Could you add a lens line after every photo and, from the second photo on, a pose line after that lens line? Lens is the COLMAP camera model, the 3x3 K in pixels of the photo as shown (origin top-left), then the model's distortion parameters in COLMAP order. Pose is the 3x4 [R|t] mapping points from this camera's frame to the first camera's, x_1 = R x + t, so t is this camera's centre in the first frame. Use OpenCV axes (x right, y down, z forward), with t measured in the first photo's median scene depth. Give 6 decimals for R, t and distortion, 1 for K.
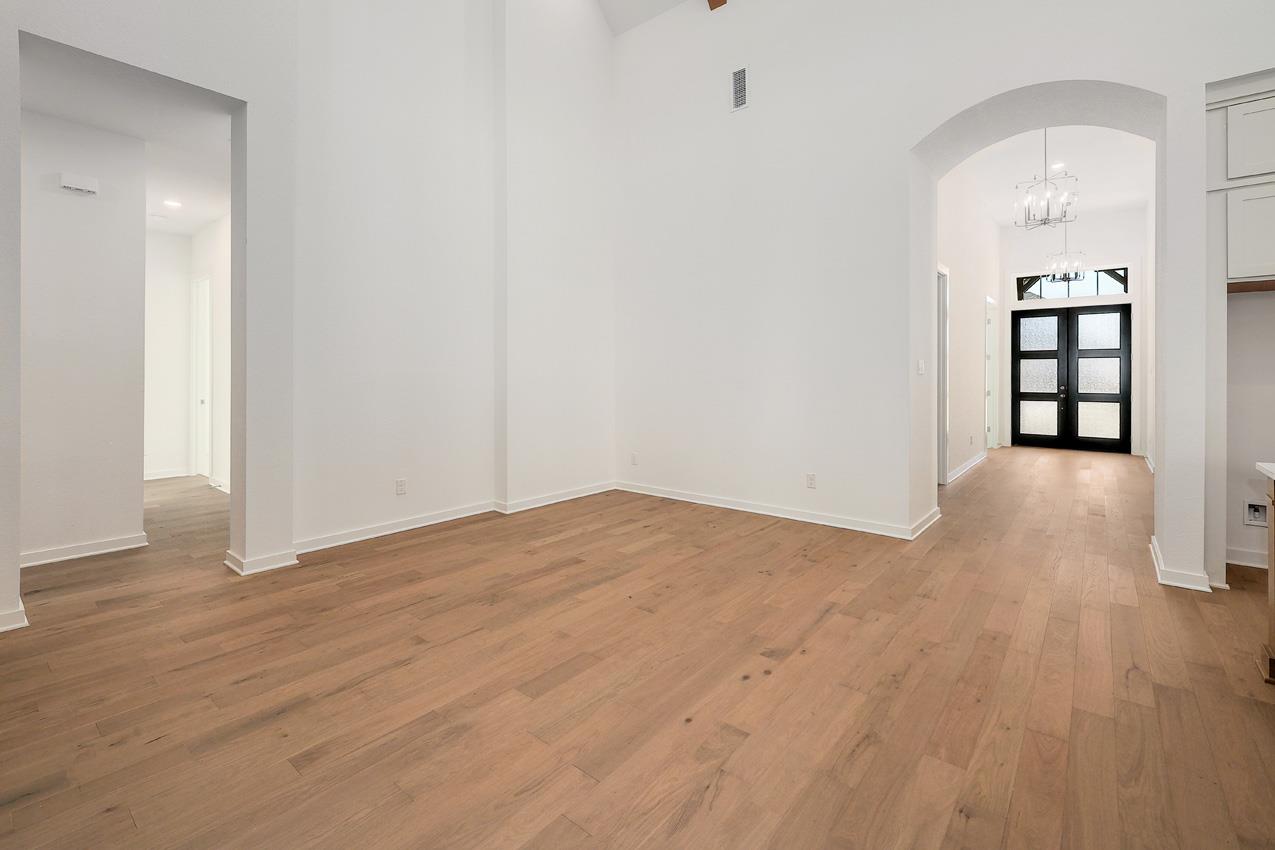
lens RADIAL K [[562.0, 0, 642.2], [0, 562.0, 373.5], [0, 0, 1]] dist [-0.000898, -0.000133]
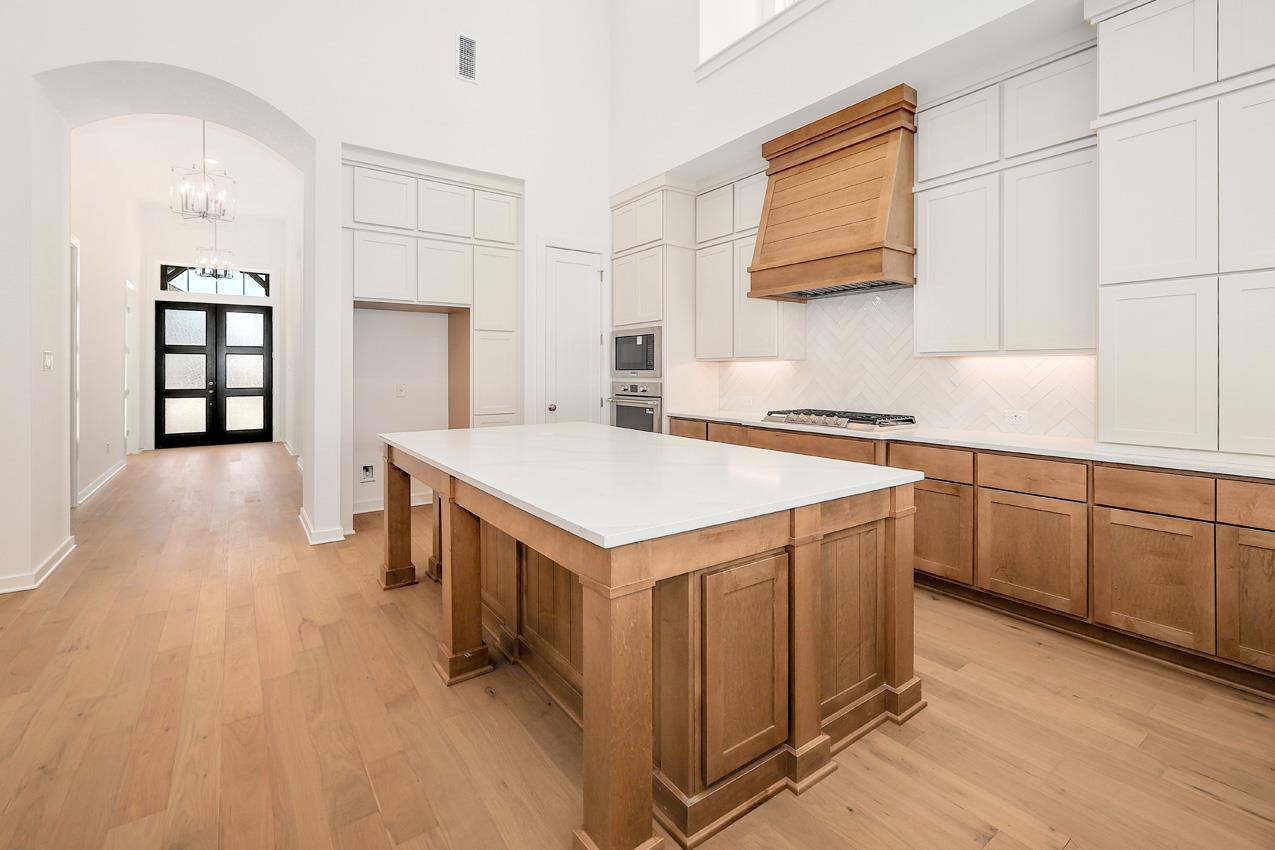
lens RADIAL K [[562.0, 0, 637.1], [0, 562.0, 369.7], [0, 0, 1]] dist [-0.000898, -0.000133]
pose [[0.262132, -0.001070, 0.965031, -0.047533], [0.000173, 0.999999, 0.001062, -0.000130], [-0.965032, -0.000112, 0.262132, 0.017561]]
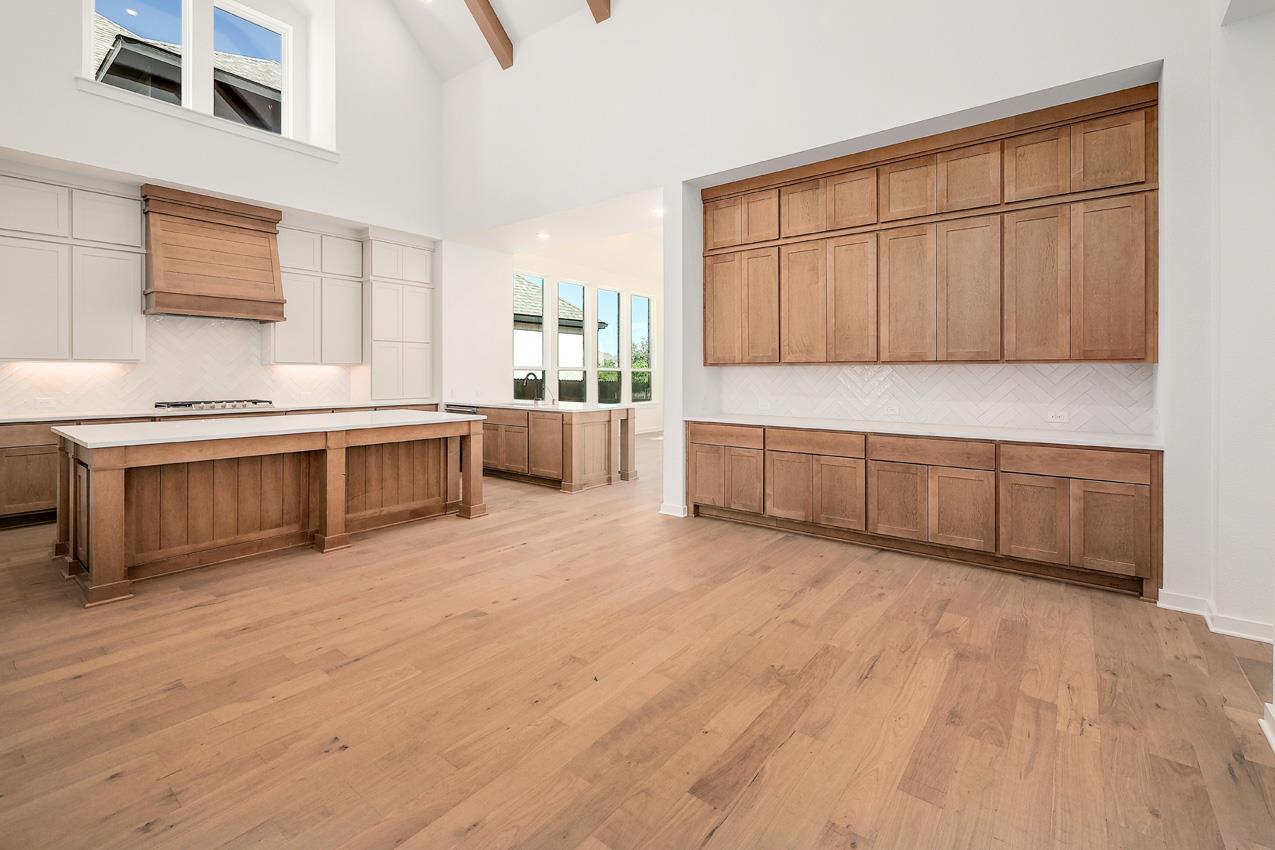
lens RADIAL K [[562.0, 0, 640.5], [0, 562.0, 372.7], [0, 0, 1]] dist [-0.000898, -0.000133]
pose [[-0.999740, -0.005034, -0.022258, -0.054846], [-0.005011, 0.999987, -0.001100, 0.000609], [0.022264, -0.000988, -0.999752, 1.551988]]
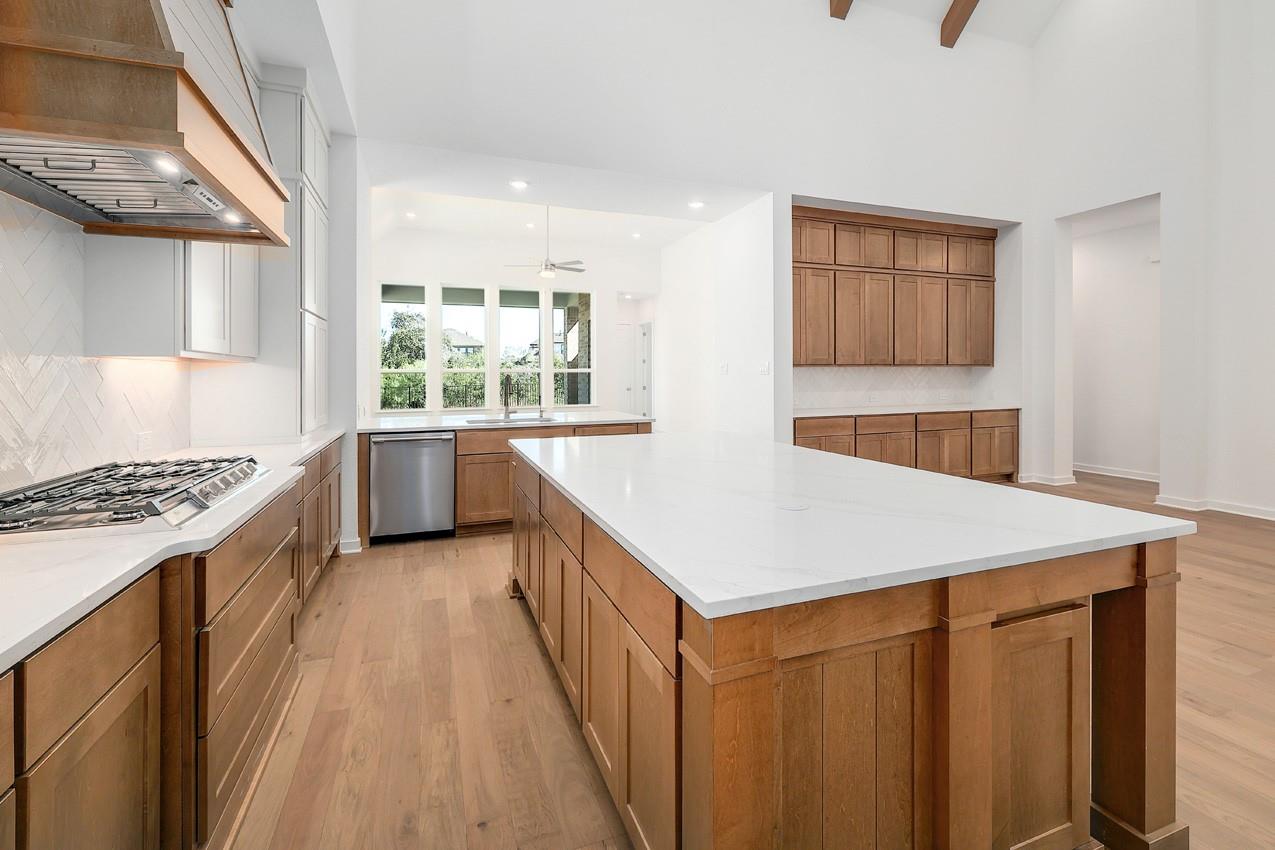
lens RADIAL K [[562.0, 0, 638.9], [0, 562.0, 364.7], [0, 0, 1]] dist [-0.000898, -0.000133]
pose [[-0.499840, -0.011883, -0.866036, 1.317720], [0.004024, 0.999863, -0.016042, -0.001164], [0.866108, -0.011503, -0.499724, 0.537394]]
